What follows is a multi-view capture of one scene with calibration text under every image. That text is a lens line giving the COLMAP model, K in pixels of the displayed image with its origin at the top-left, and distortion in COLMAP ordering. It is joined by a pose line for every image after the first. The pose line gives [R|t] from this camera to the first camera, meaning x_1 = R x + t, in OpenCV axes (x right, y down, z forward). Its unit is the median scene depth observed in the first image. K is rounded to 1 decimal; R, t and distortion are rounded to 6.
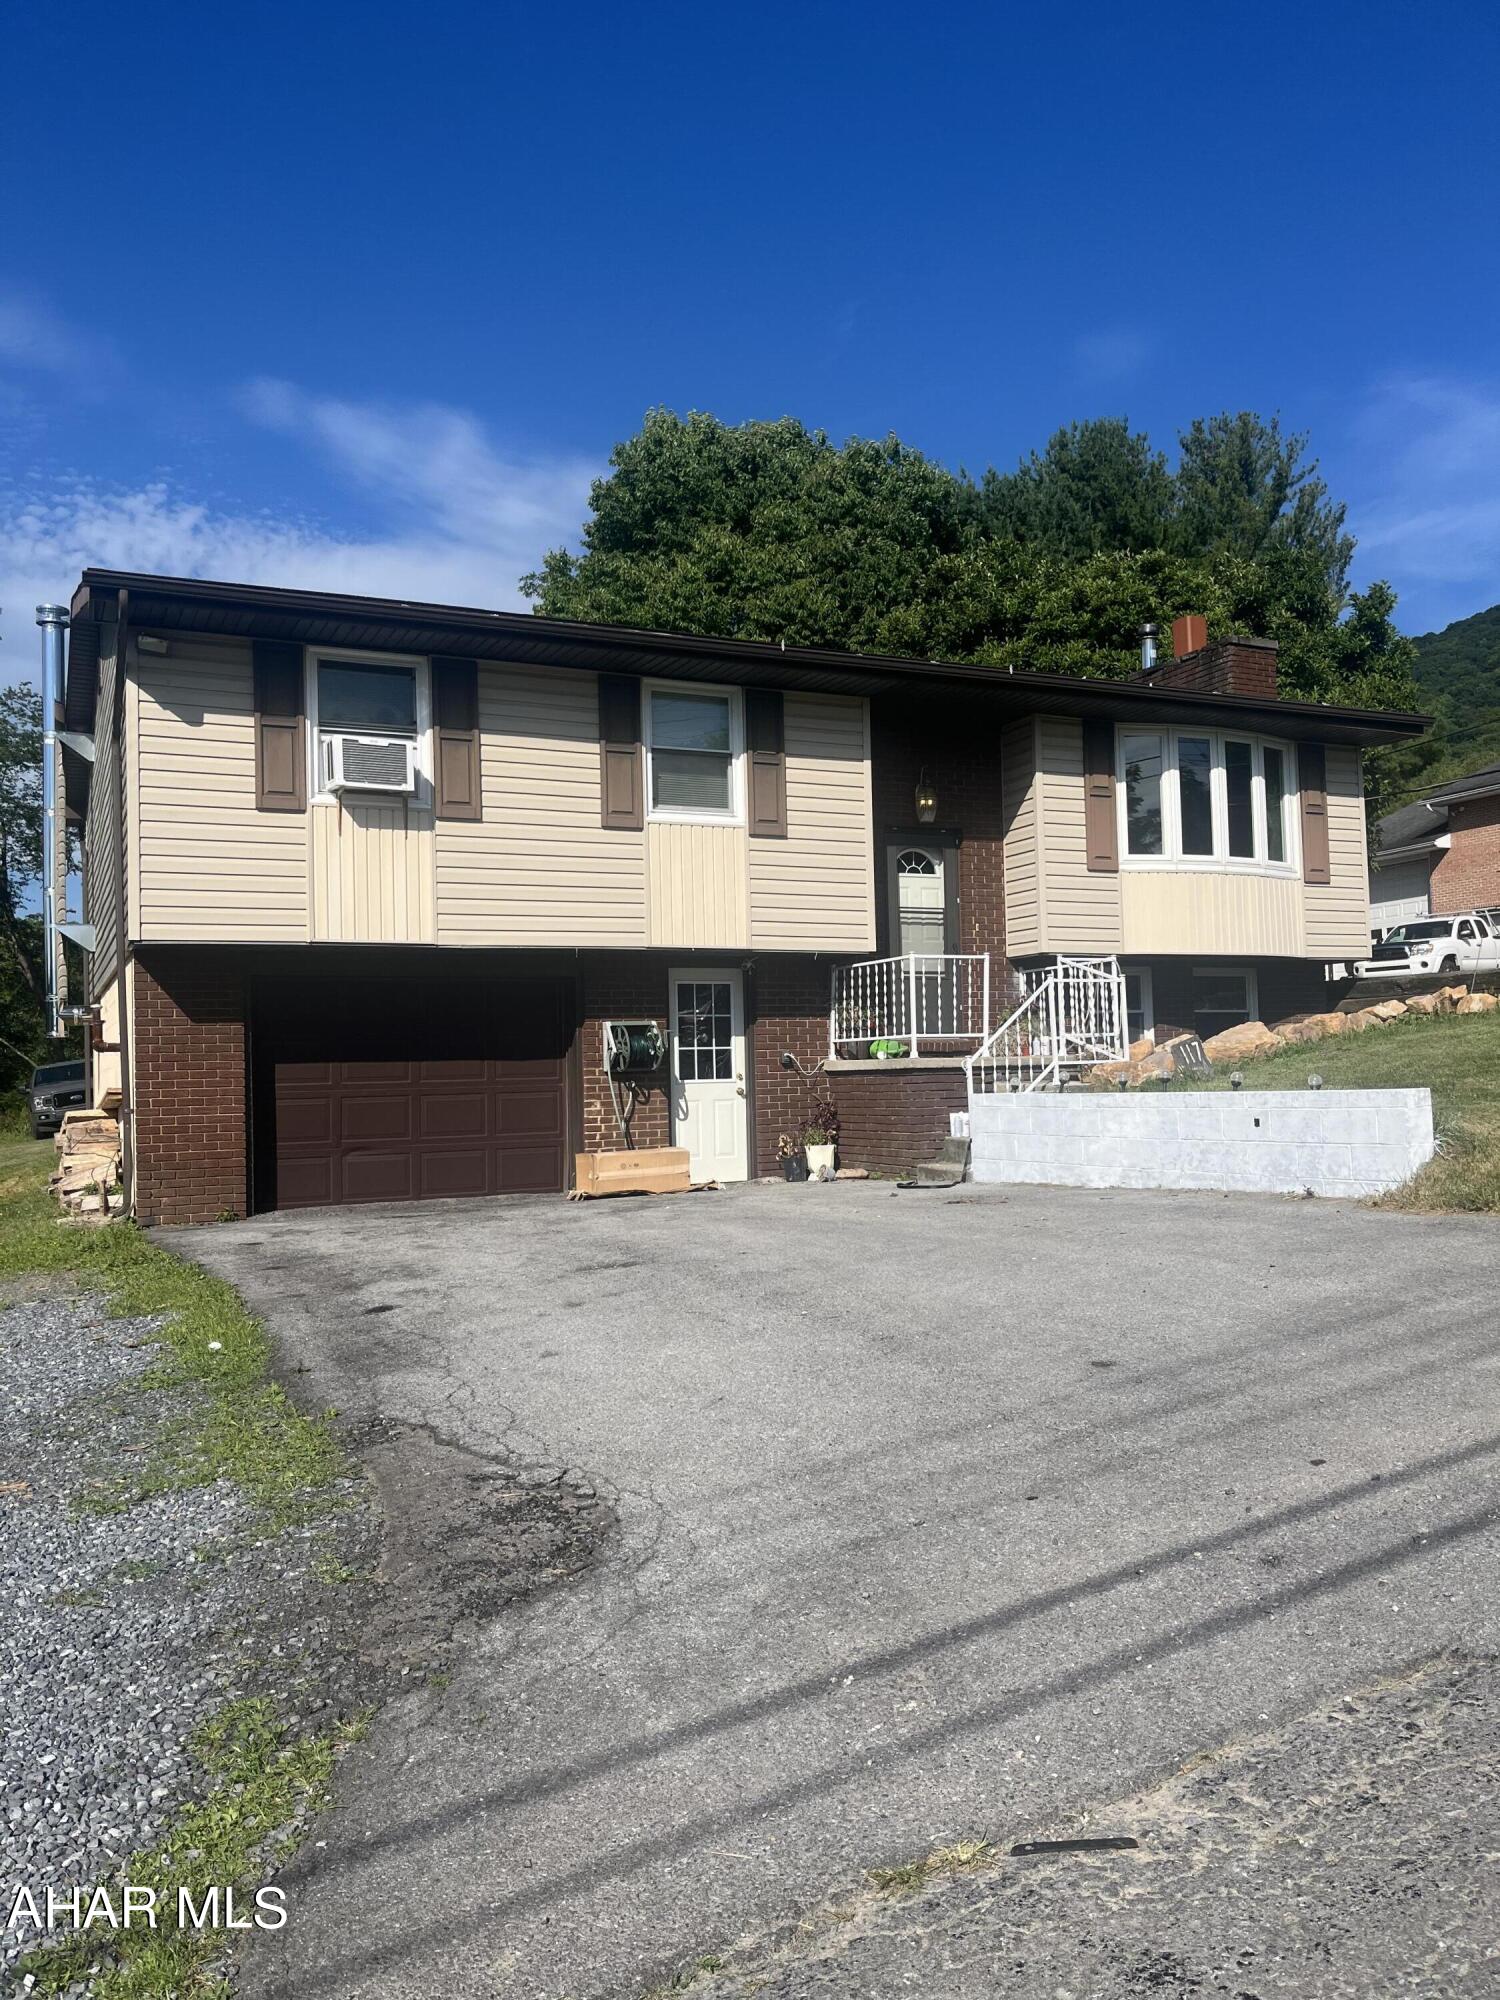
lens RADIAL K [[1462.6, 0, 735.1], [0, 1462.6, 1008.5], [0, 0, 1]] dist [0.036734, -0.001385]
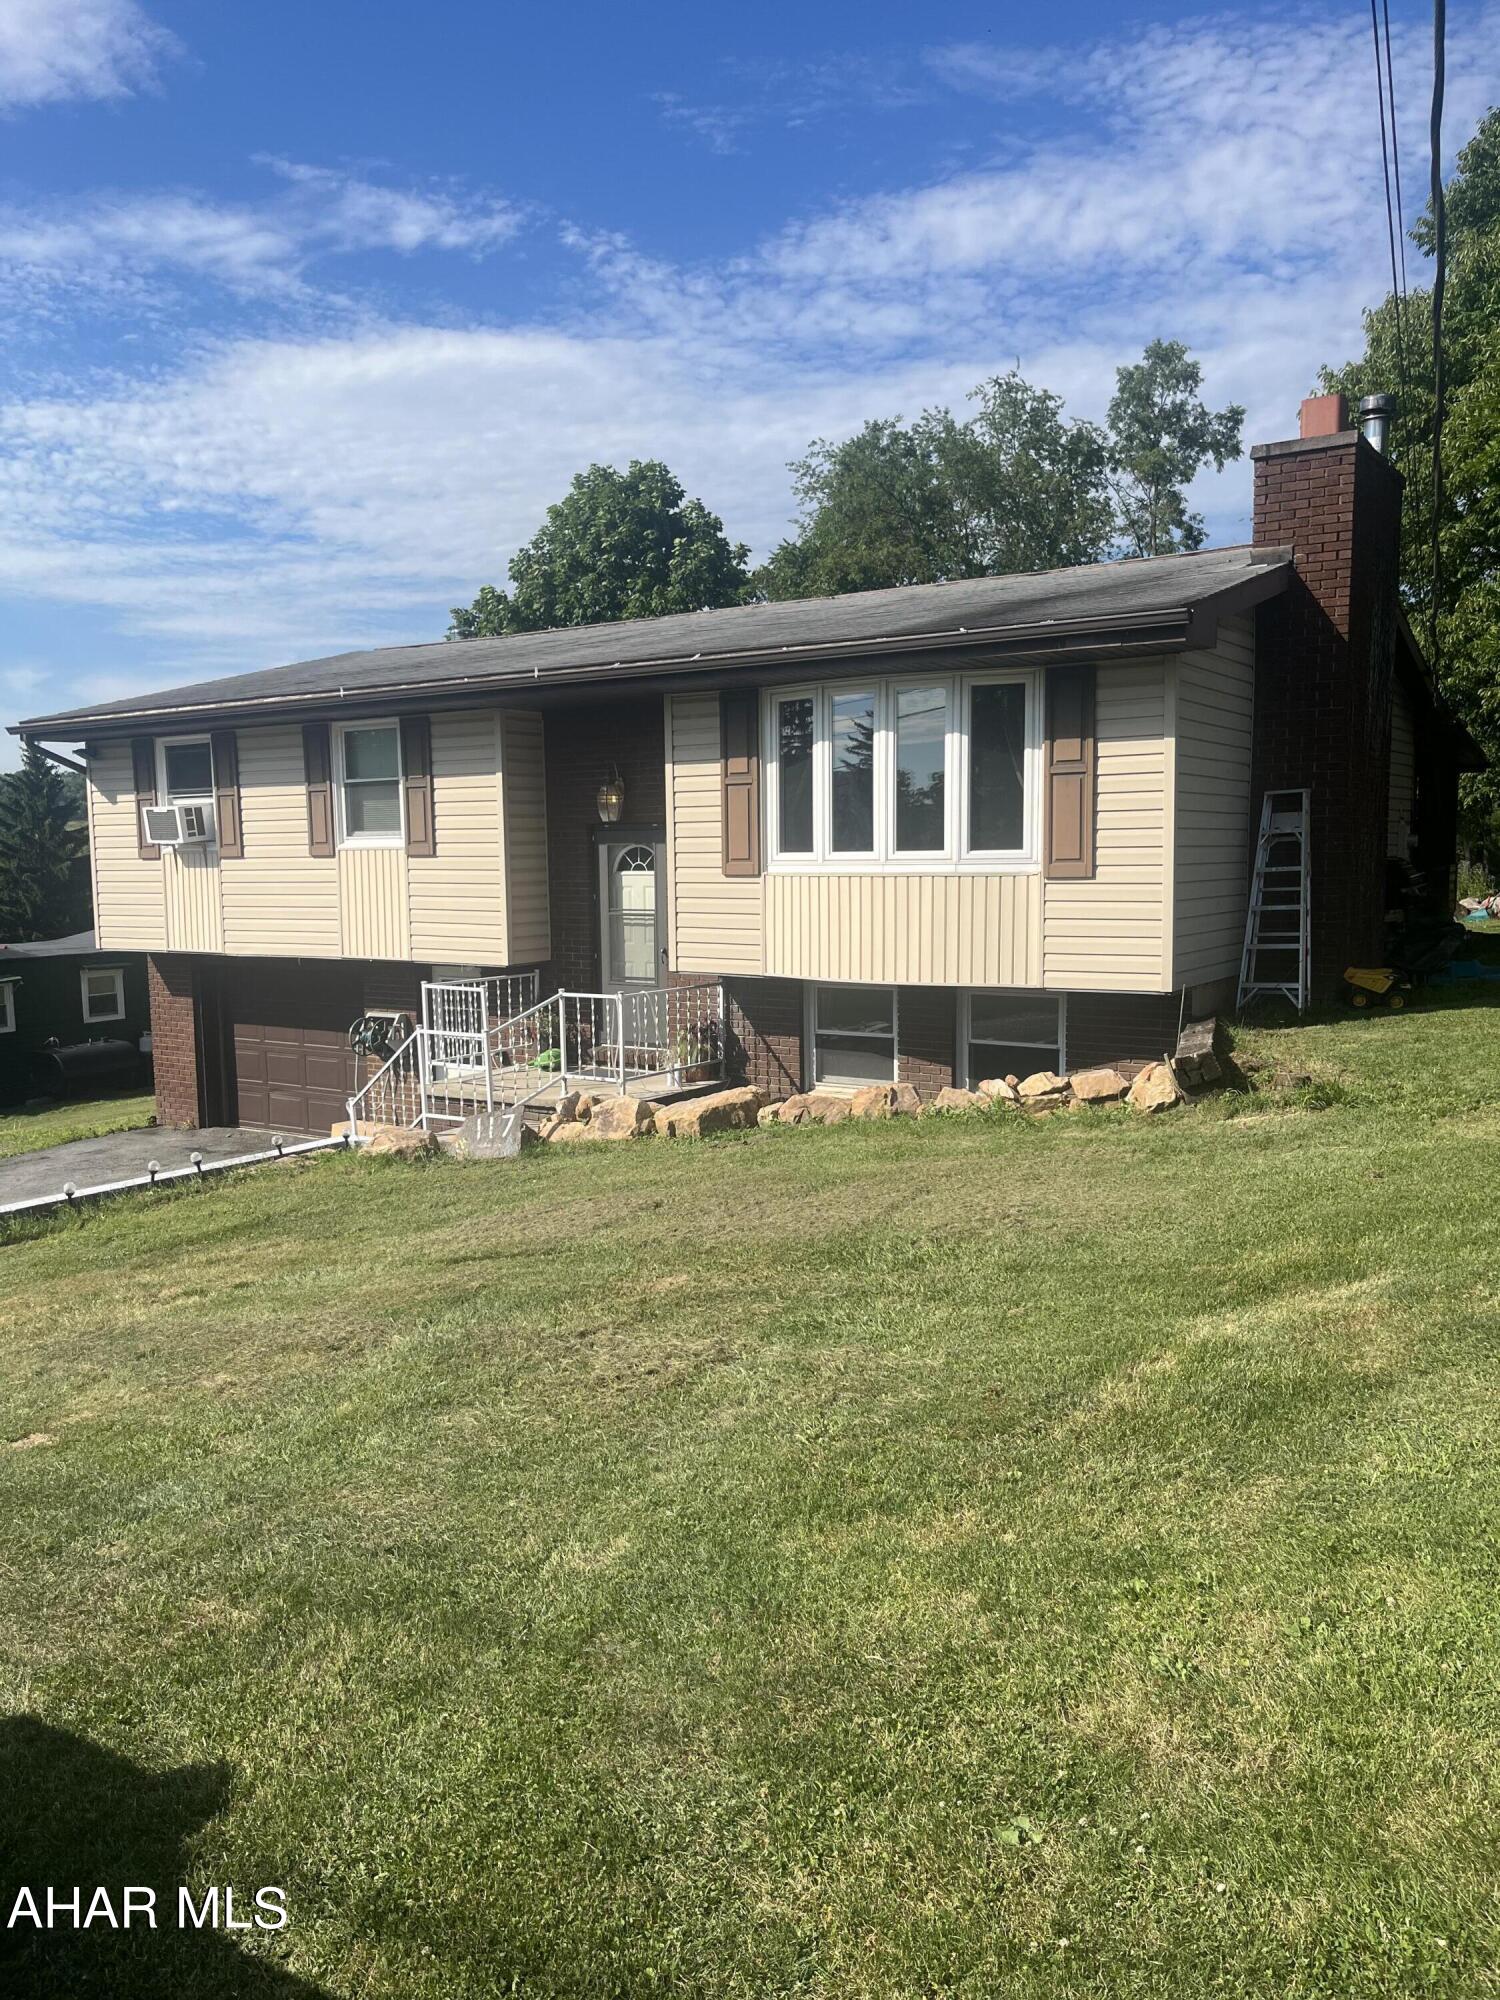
lens RADIAL K [[1520.2, 0, 723.4], [0, 1520.2, 1034.0], [0, 0, 1]] dist [0.053842, -0.074905]
pose [[0.516278, 0.116500, -0.848460, 1.089339], [0.032278, 0.987354, 0.155213, -0.152994], [0.855813, -0.107520, 0.505988, 0.600137]]
